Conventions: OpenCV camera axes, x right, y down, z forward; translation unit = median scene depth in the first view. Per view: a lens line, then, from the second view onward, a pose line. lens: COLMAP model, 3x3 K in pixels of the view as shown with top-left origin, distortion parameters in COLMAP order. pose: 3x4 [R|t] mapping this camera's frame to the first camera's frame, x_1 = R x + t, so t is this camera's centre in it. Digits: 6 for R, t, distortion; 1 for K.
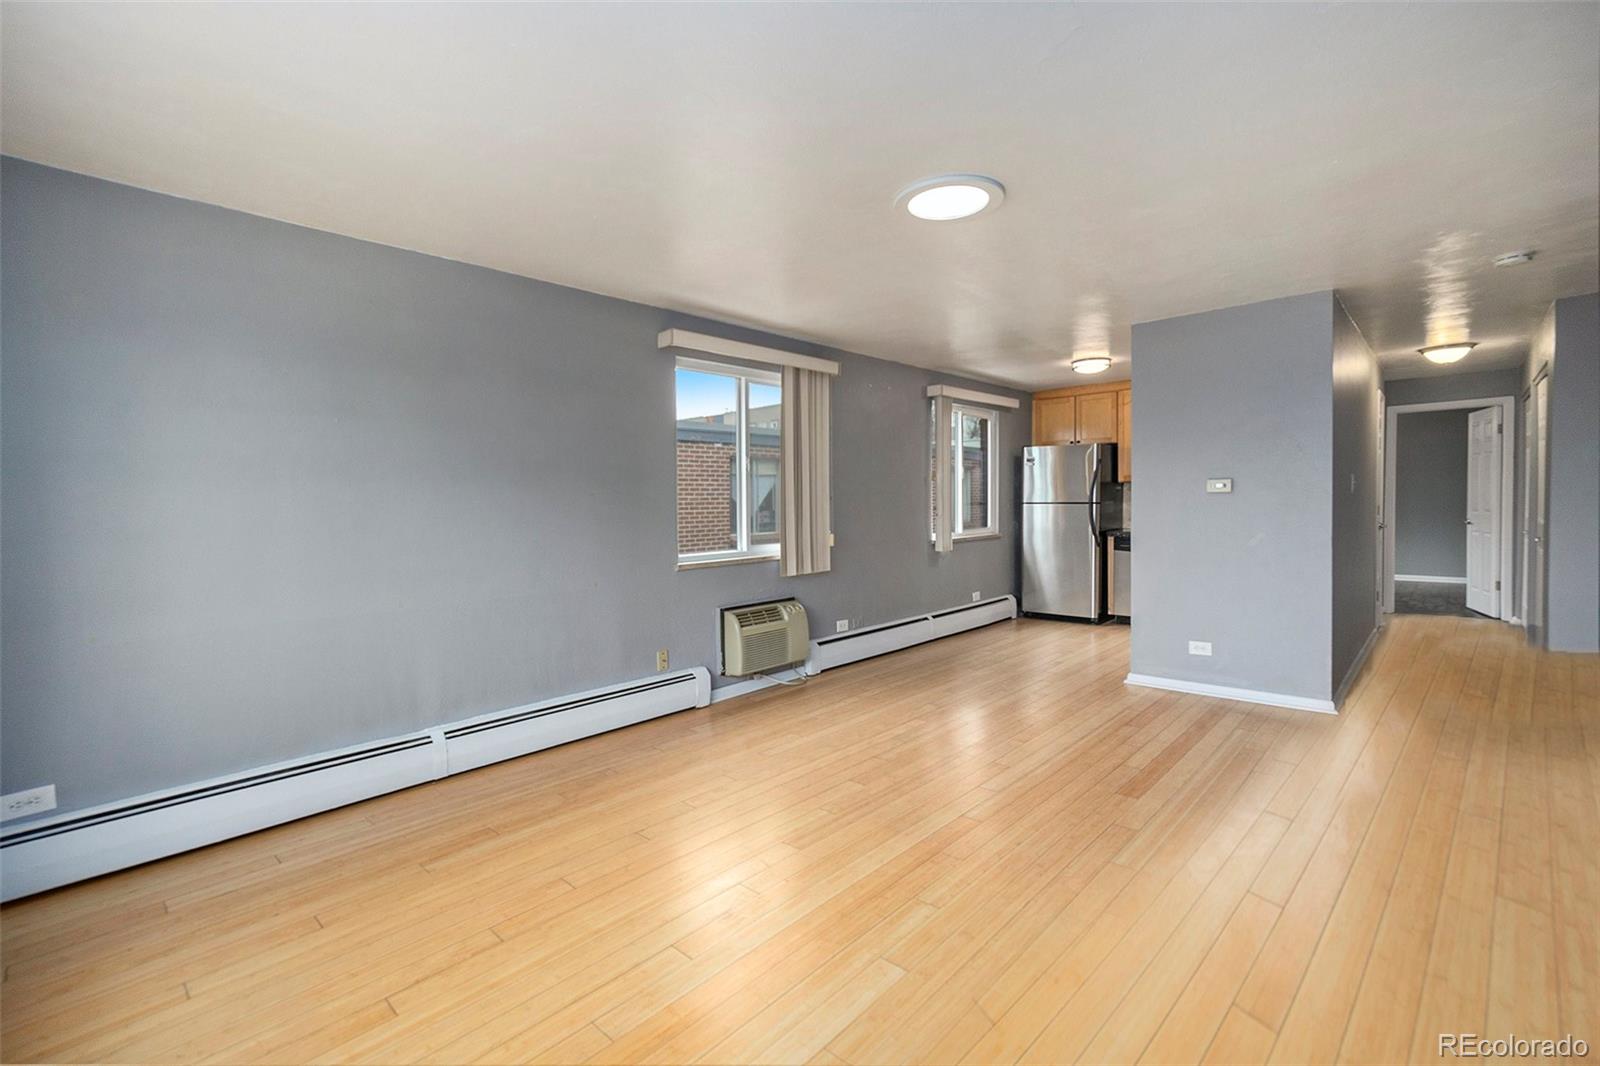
lens RADIAL K [[714.6, 0, 786.9], [0, 714.6, 529.3], [0, 0, 1]] dist [0.003056, 0.000639]
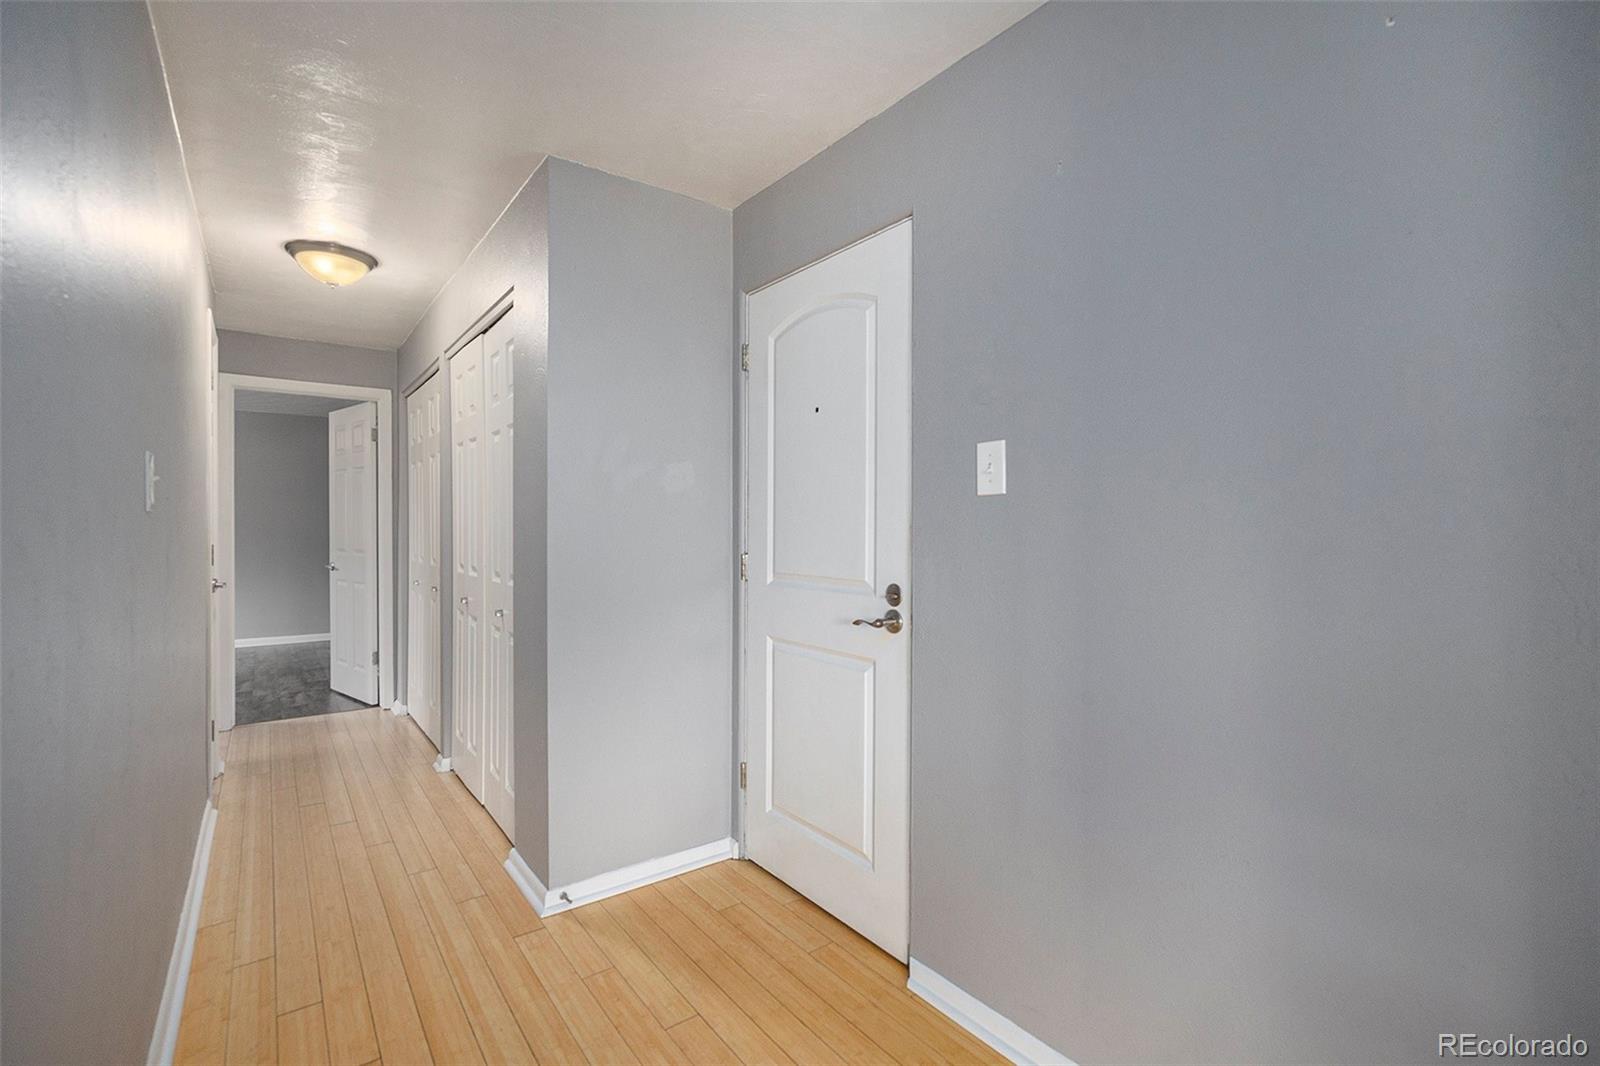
lens RADIAL K [[714.6, 0, 786.9], [0, 714.6, 529.3], [0, 0, 1]] dist [0.003056, 0.000639]
pose [[0.183761, 0.013331, 0.982881, 0.424488], [0.031871, 0.999302, -0.019512, -0.023706], [-0.982454, 0.034911, 0.183208, 0.533019]]
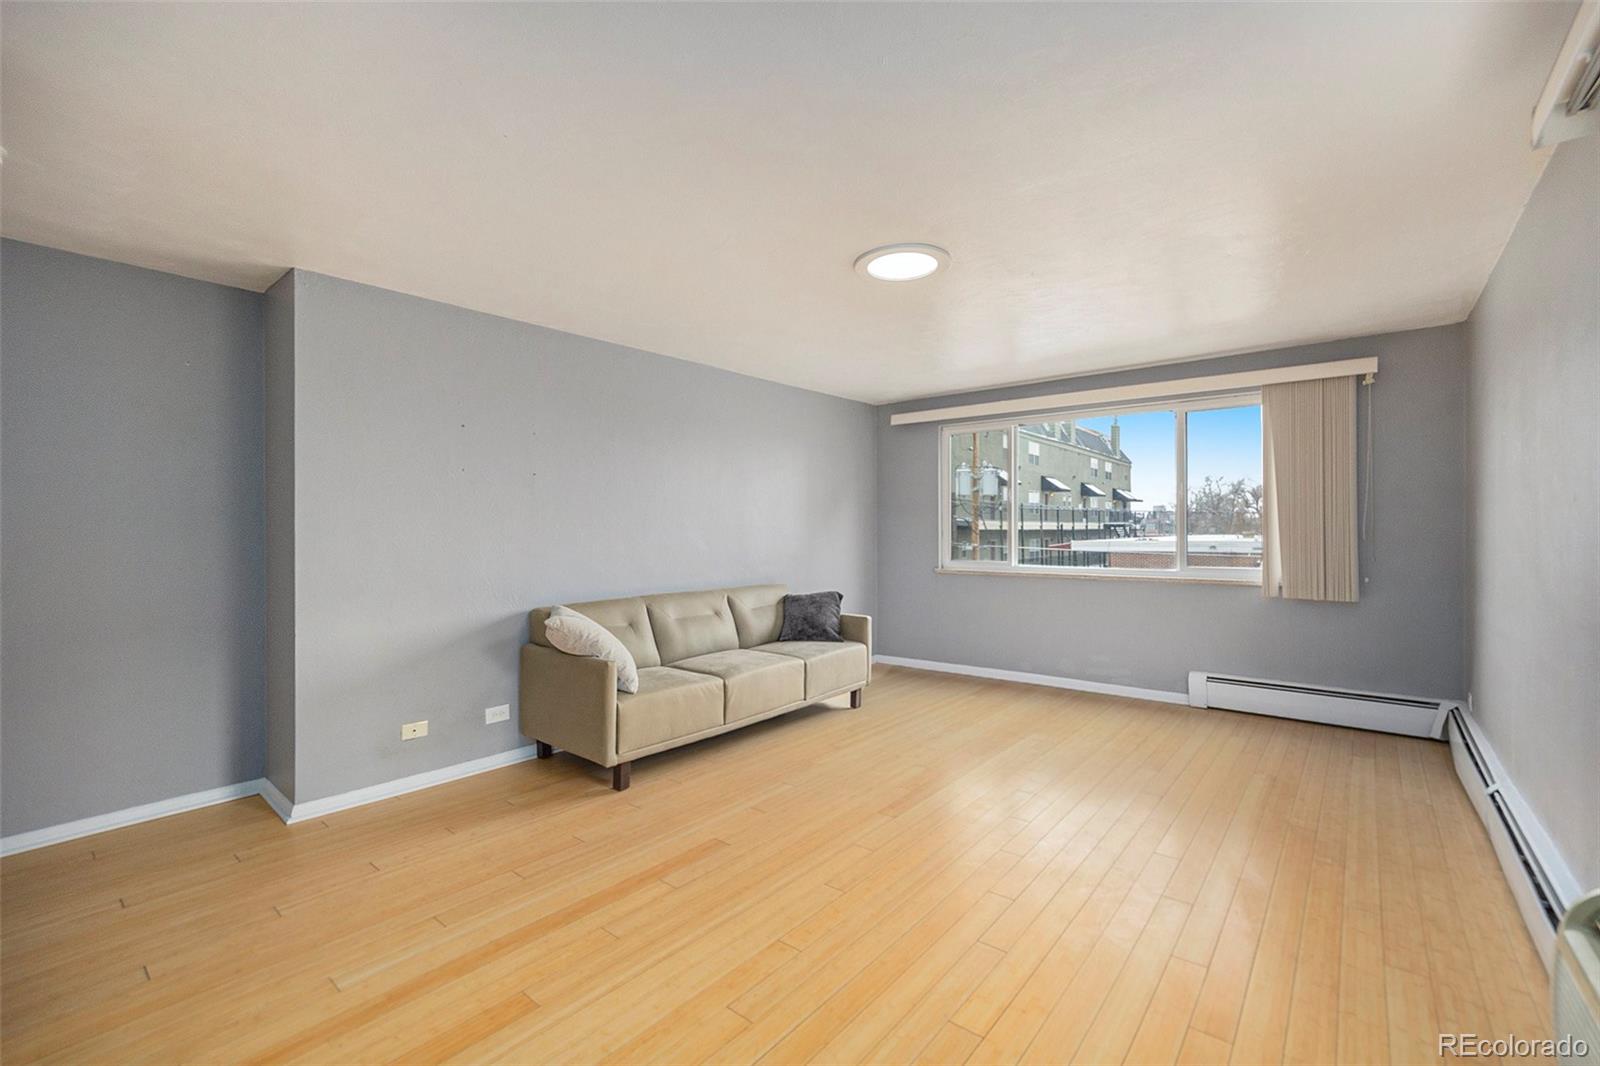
lens RADIAL K [[680.9, 0, 800.0], [0, 680.9, 533.0], [0, 0, 1]] dist [-0.013702, 0.000164]
pose [[-0.997251, 0.022150, -0.070711, 0.212904], [0.019507, 0.999093, 0.037848, -0.034772], [0.071485, 0.036364, -0.996779, 0.945928]]
